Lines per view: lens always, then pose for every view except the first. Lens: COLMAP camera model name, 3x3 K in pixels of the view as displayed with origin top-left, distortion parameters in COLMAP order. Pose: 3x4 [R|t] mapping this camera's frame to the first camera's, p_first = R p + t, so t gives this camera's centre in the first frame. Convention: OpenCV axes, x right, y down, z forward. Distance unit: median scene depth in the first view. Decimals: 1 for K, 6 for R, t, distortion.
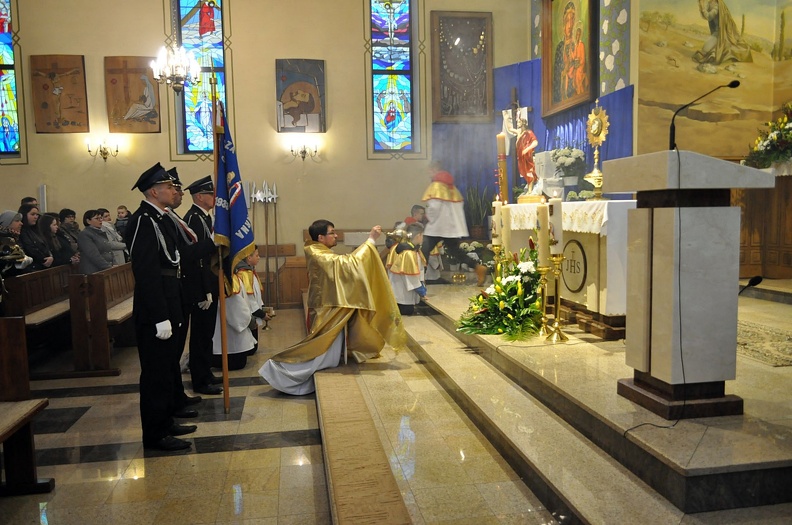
lens RADIAL K [[612.9, 0, 391.4], [0, 612.9, 264.1], [0, 0, 1]] dist [-0.012907, 0.005447]
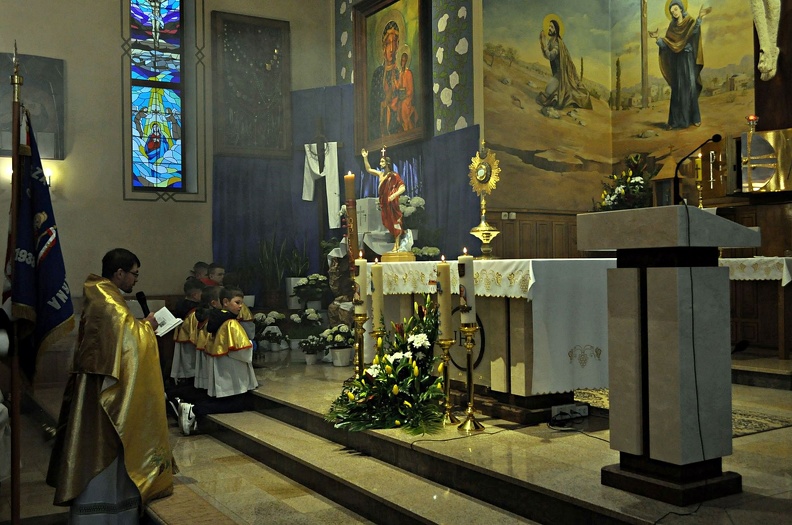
lens RADIAL K [[810.5, 0, 390.0], [0, 810.5, 262.0], [0, 0, 1]] dist [-0.017294, 0.000732]
pose [[0.929864, 0.008129, 0.367814, -0.132885], [0.028200, 0.995240, -0.093288, 0.000115], [-0.366821, 0.097118, 0.925208, 0.014835]]
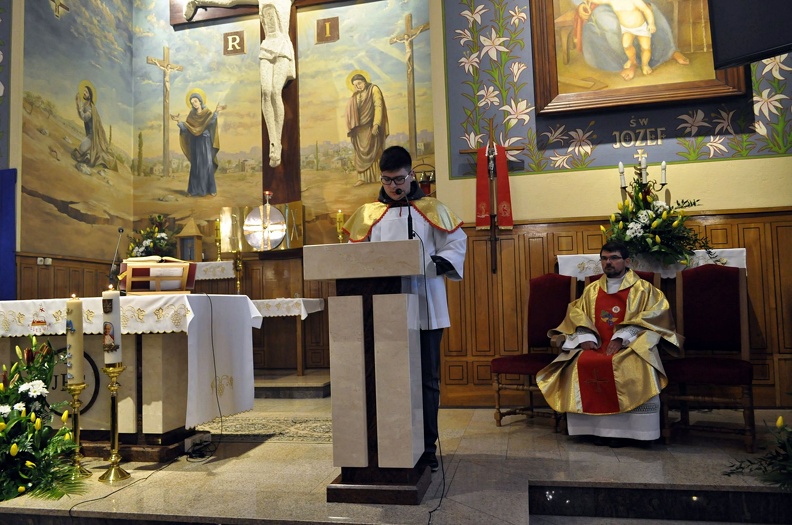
lens RADIAL K [[611.7, 0, 391.0], [0, 611.7, 261.3], [0, 0, 1]] dist [-0.012795, 0.002456]
pose [[0.371895, 0.072016, 0.925477, -0.185150], [0.105928, 0.987181, -0.119383, -0.008354], [-0.922211, 0.142432, 0.359499, 0.224657]]
